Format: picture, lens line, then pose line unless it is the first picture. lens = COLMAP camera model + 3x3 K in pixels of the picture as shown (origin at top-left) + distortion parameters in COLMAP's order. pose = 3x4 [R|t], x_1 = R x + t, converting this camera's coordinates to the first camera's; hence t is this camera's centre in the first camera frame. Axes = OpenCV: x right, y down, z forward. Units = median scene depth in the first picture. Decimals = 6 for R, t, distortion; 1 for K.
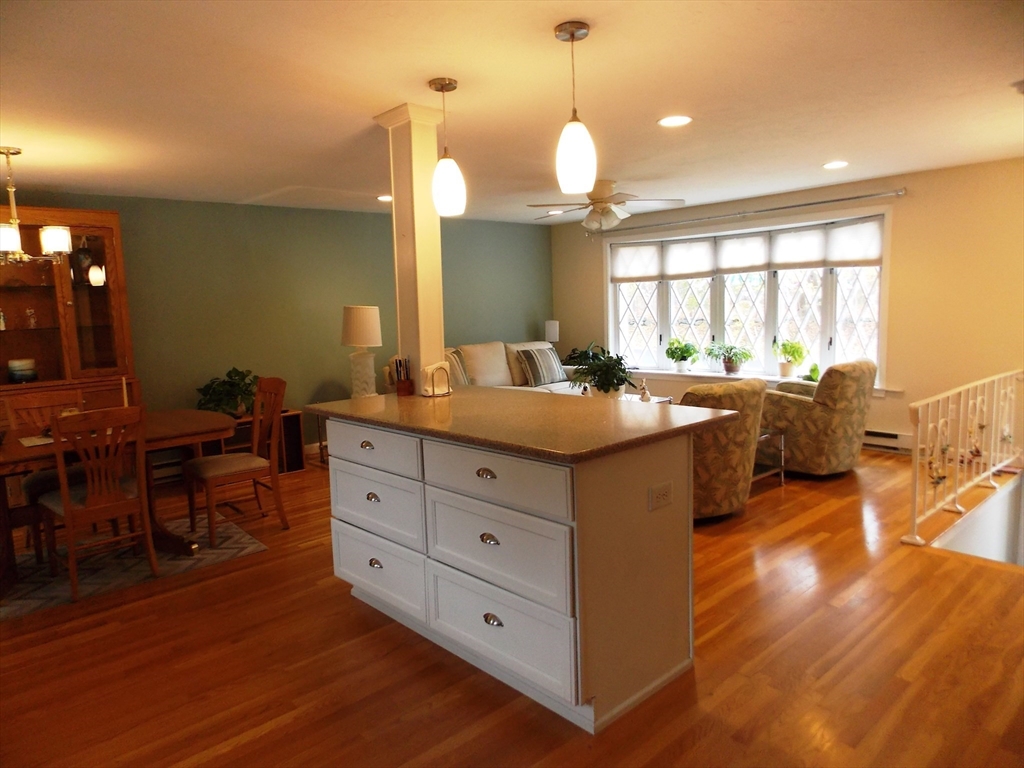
lens RADIAL K [[680.8, 0, 508.8], [0, 680.8, 384.3], [0, 0, 1]] dist [0.009213, -0.004027]
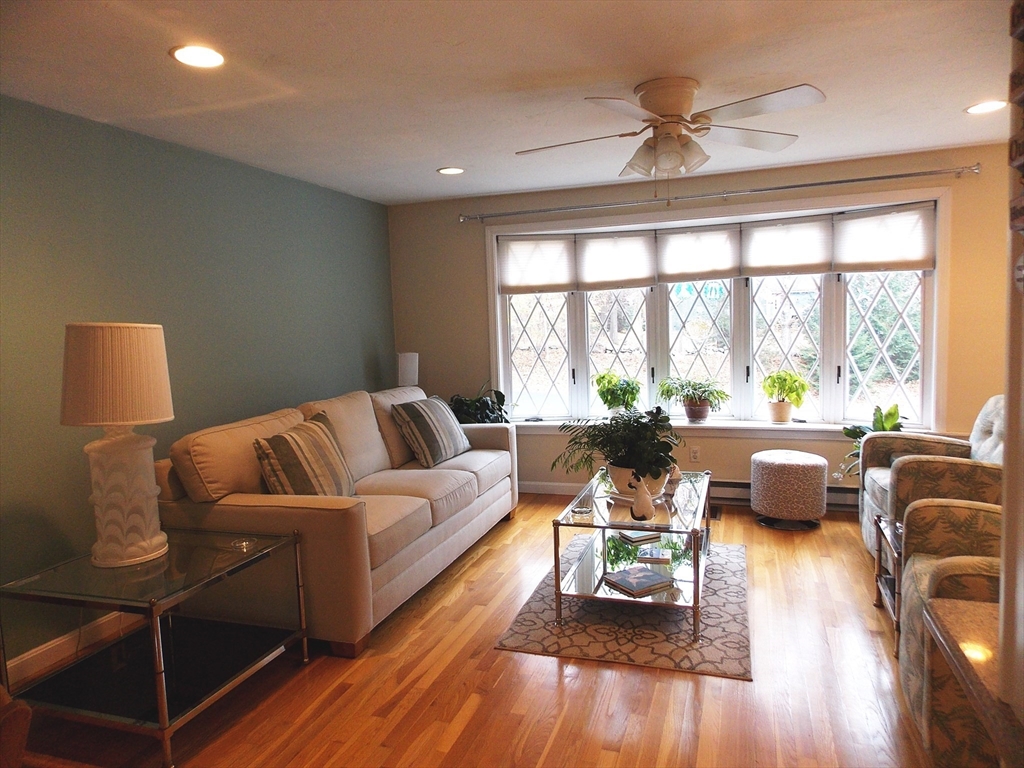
lens RADIAL K [[680.8, 0, 510.9], [0, 680.8, 377.8], [0, 0, 1]] dist [0.009213, -0.004027]
pose [[0.881647, -0.039934, 0.470217, -0.172358], [0.064795, 0.997220, -0.036799, -0.045598], [-0.467440, 0.062911, 0.881783, 0.449807]]
